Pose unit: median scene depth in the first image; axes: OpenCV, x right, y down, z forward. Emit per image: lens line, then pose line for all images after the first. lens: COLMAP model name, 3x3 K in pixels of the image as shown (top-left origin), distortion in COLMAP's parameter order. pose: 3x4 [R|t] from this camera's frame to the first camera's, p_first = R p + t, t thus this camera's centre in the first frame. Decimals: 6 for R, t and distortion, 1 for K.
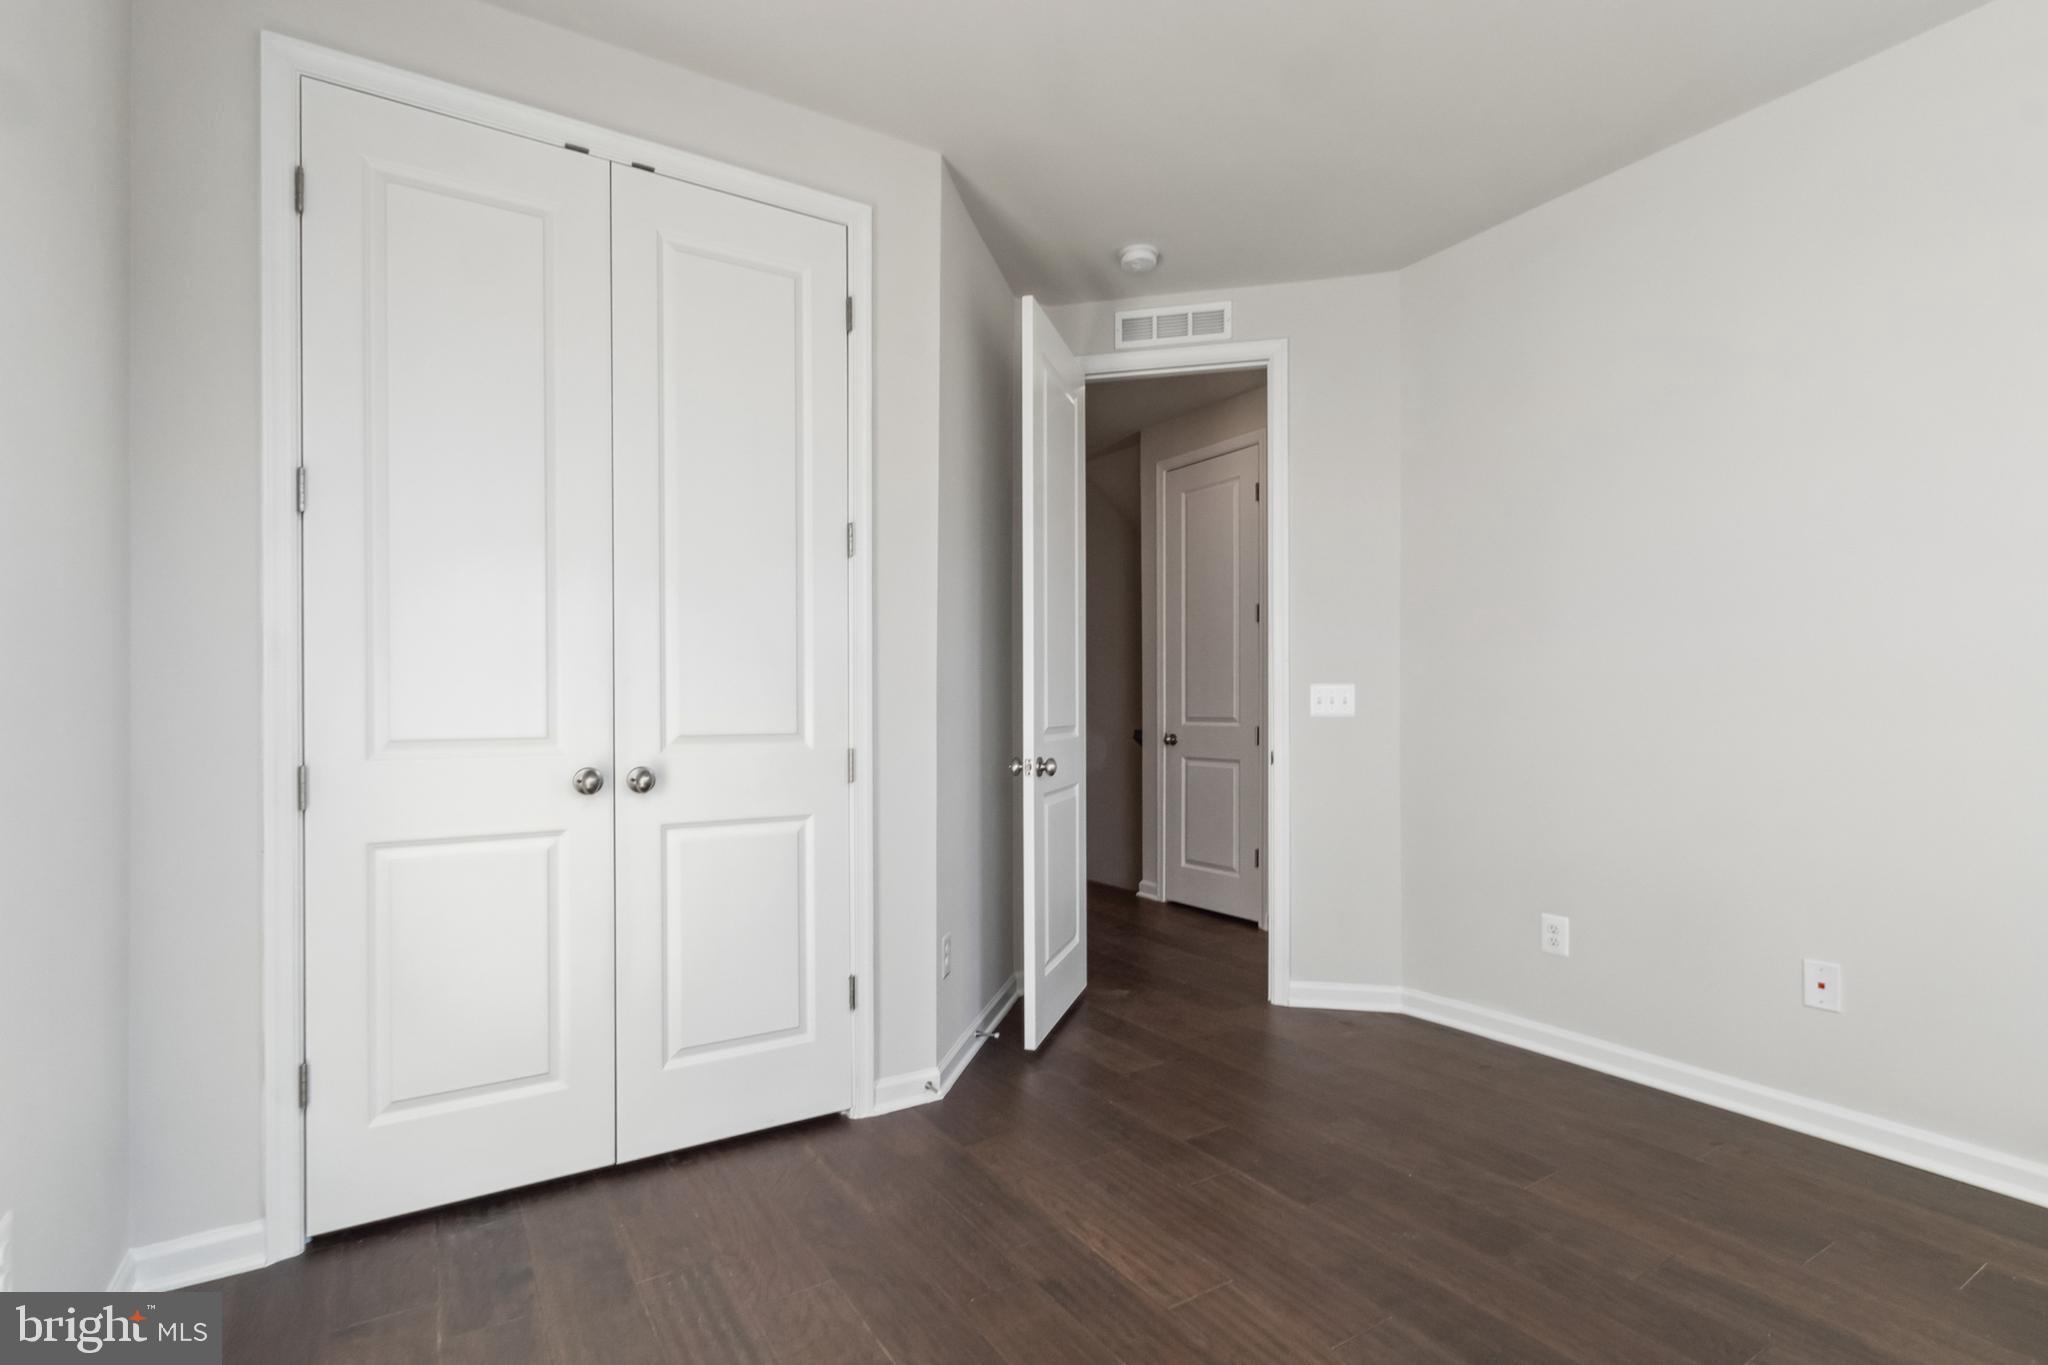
lens RADIAL K [[980.1, 0, 1015.4], [0, 980.1, 709.7], [0, 0, 1]] dist [0.002692, -0.001352]
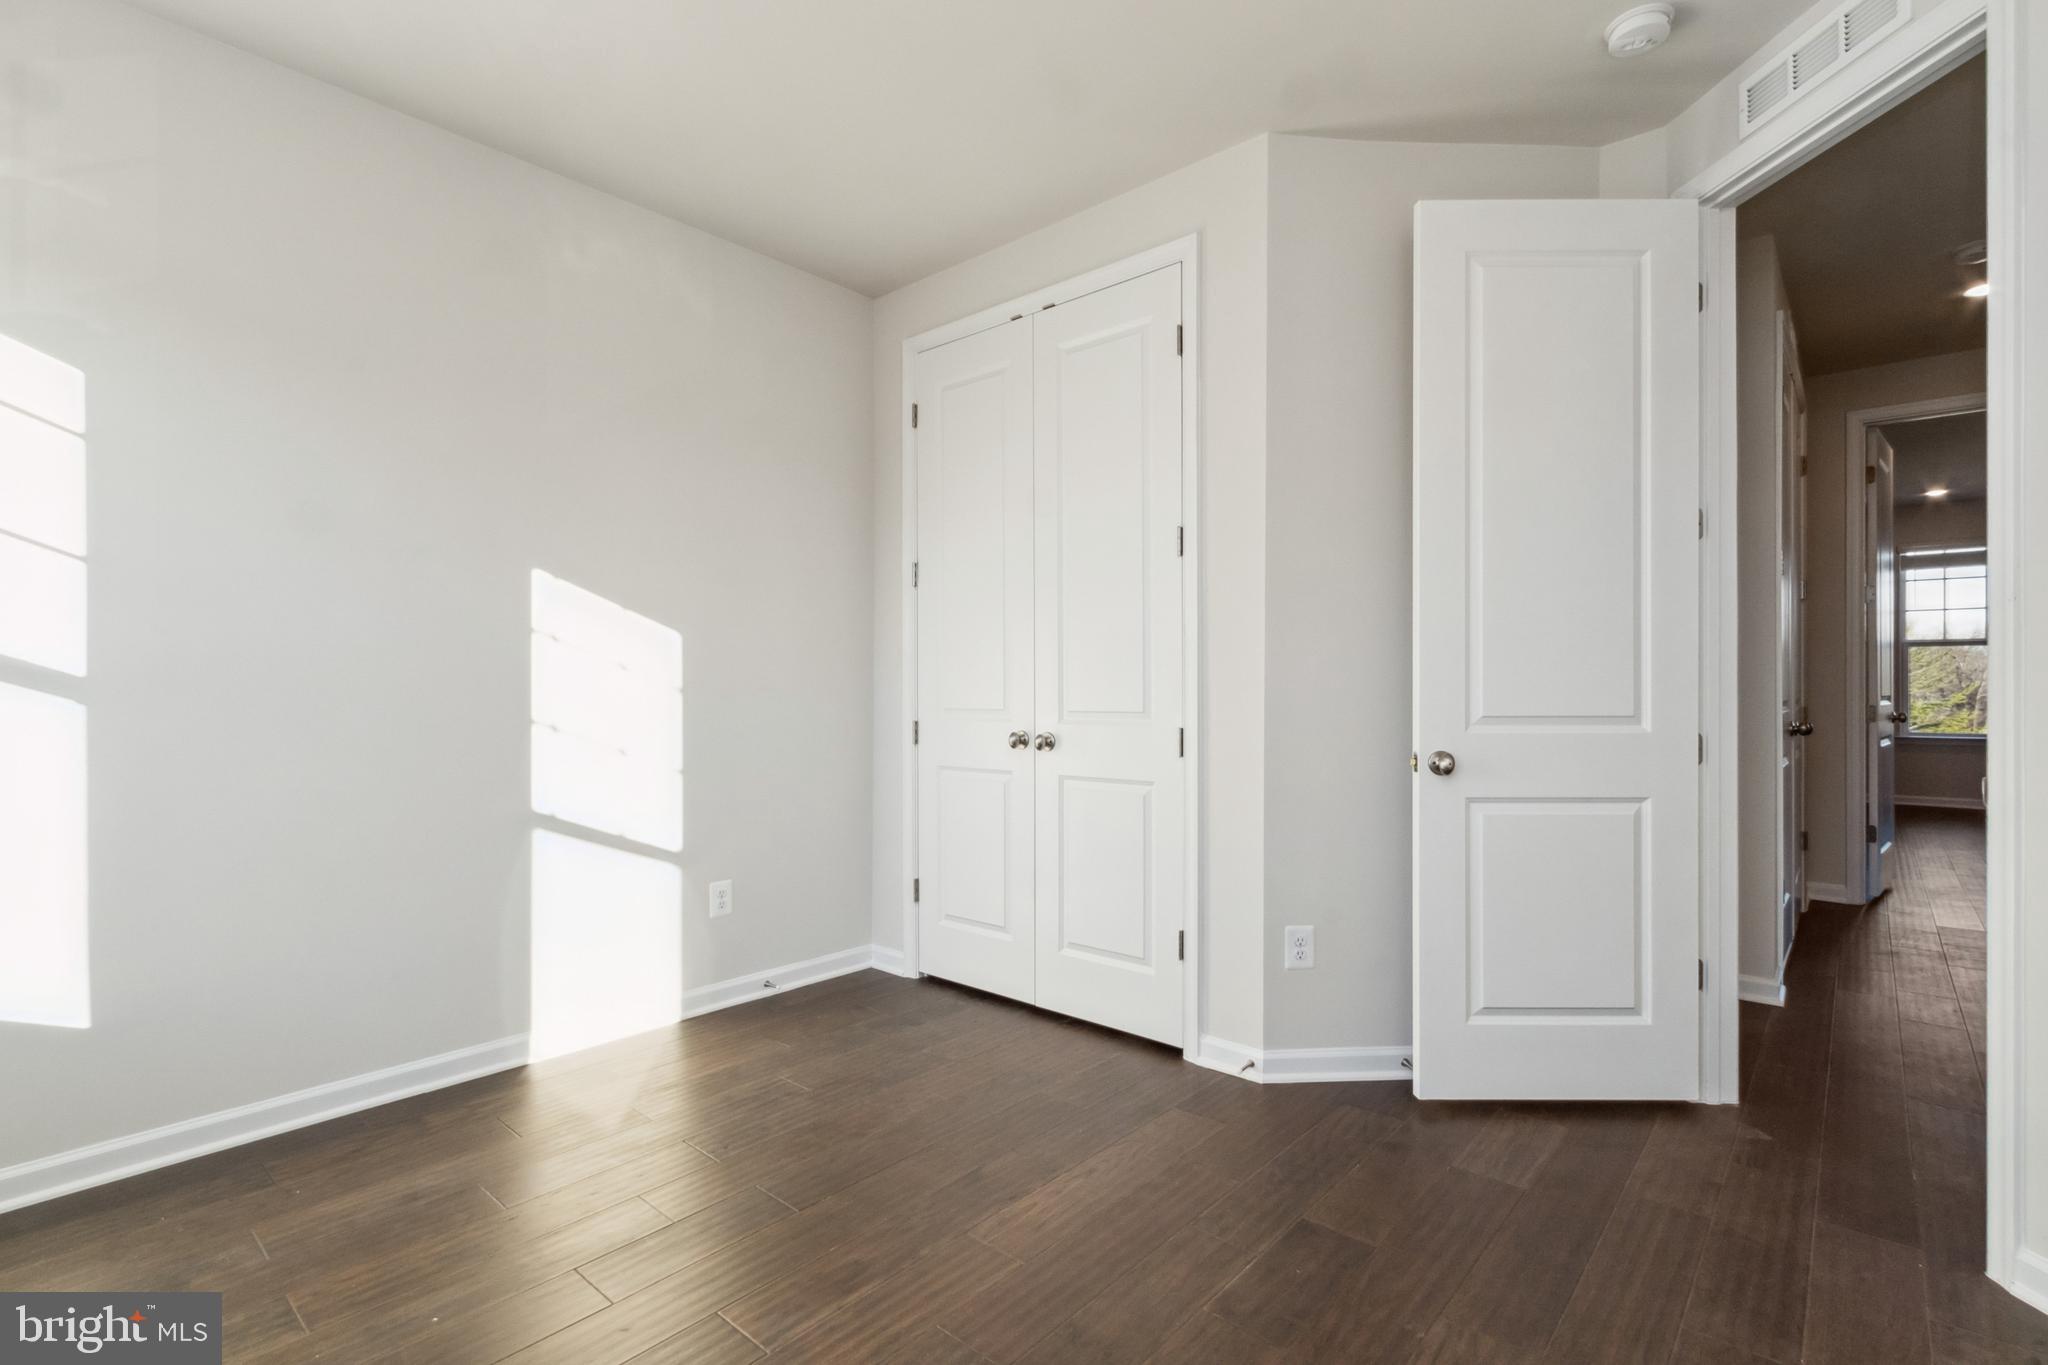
lens RADIAL K [[943.7, 0, 1021.3], [0, 943.7, 705.2], [0, 0, 1]] dist [-0.000360, 0.000262]
pose [[0.280887, 0.014650, -0.959629, 0.810617], [-0.007097, 0.999888, 0.013188, 0.001889], [0.959715, 0.003107, 0.280959, 0.520649]]
